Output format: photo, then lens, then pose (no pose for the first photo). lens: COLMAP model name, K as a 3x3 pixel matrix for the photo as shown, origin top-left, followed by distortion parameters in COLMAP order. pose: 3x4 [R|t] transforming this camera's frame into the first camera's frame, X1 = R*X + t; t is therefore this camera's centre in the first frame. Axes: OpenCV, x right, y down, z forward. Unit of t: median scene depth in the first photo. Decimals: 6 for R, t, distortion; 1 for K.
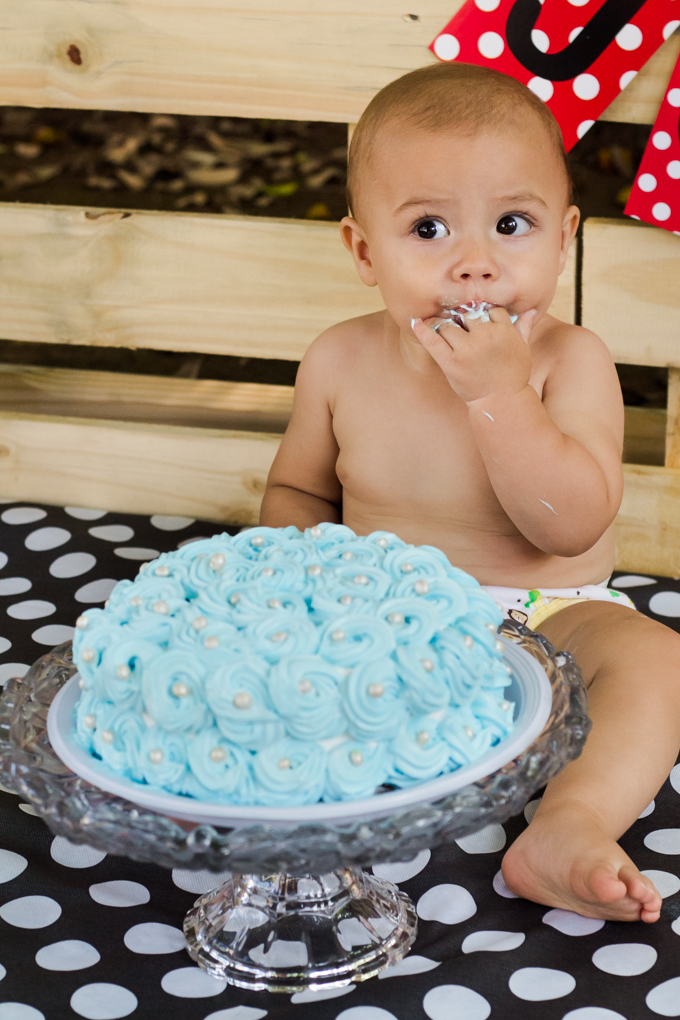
lens RADIAL K [[2735.8, 0, 340.0], [0, 2735.8, 510.0], [0, 0, 1]] dist [-0.023218, -0.132830]
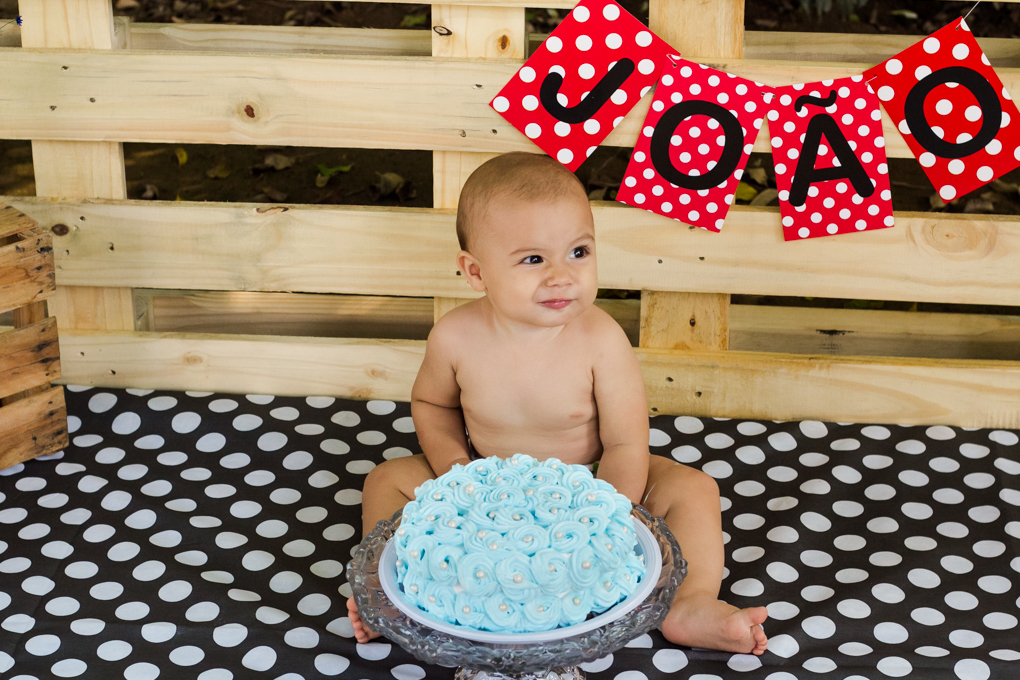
lens RADIAL K [[2735.8, 0, 510.0], [0, 2735.8, 340.0], [0, 0, 1]] dist [-0.023218, -0.132830]
pose [[0.978819, -0.082121, 0.187534, -0.268755], [0.063065, 0.992426, 0.105423, -0.204790], [-0.194771, -0.091363, 0.976584, -0.564937]]
